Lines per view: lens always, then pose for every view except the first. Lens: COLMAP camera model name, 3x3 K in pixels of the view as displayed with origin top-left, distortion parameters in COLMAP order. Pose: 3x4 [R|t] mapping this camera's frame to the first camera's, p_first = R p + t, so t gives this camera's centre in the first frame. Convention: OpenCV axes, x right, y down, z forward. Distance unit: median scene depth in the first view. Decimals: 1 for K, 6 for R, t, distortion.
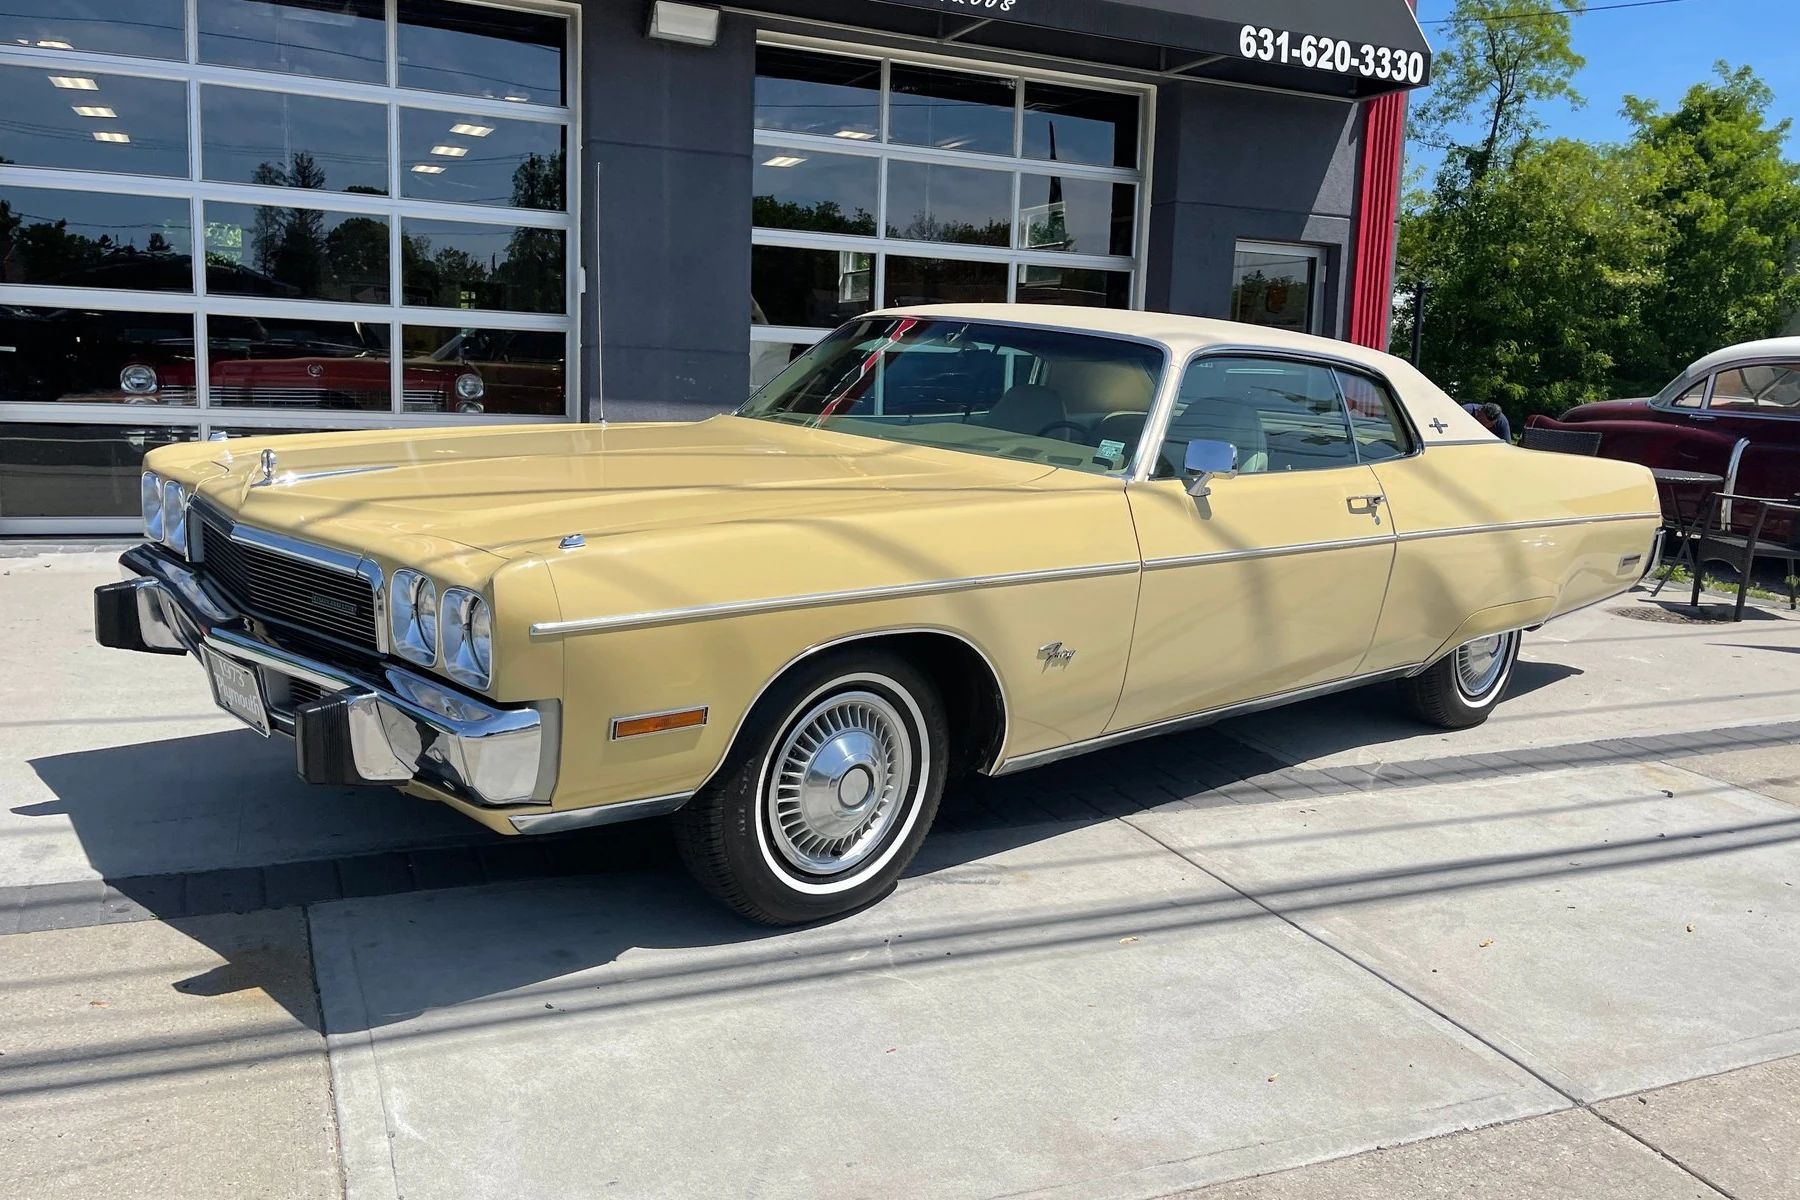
lens RADIAL K [[1396.2, 0, 897.9], [0, 1396.2, 538.3], [0, 0, 1]] dist [0.034533, -0.004146]
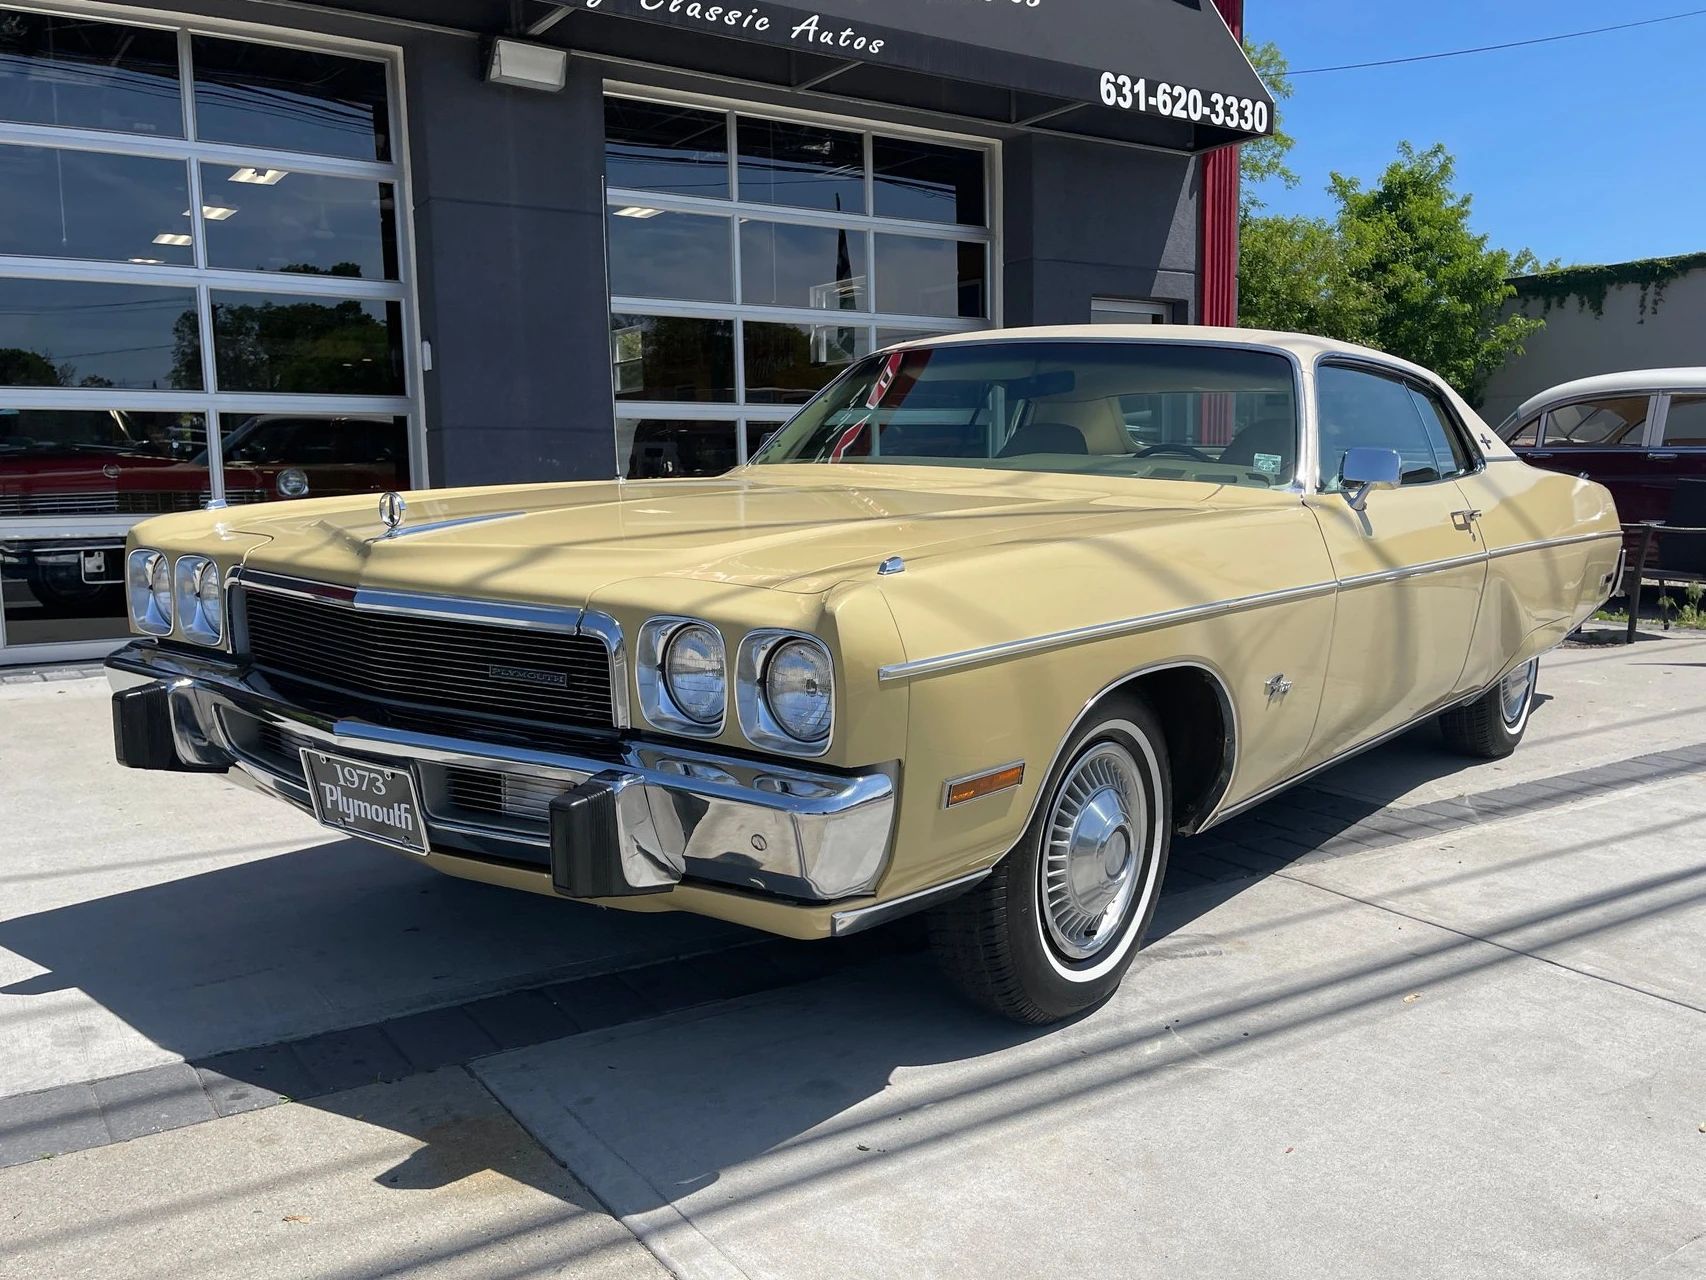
lens RADIAL K [[1418.4, 0, 853.0], [0, 1418.4, 640.0], [0, 0, 1]] dist [0.027566, 0.001662]
pose [[0.984552, -0.068821, 0.161000, -0.240374], [0.069189, 0.997598, 0.003330, 0.025574], [-0.160842, 0.007861, 0.986949, 0.125899]]
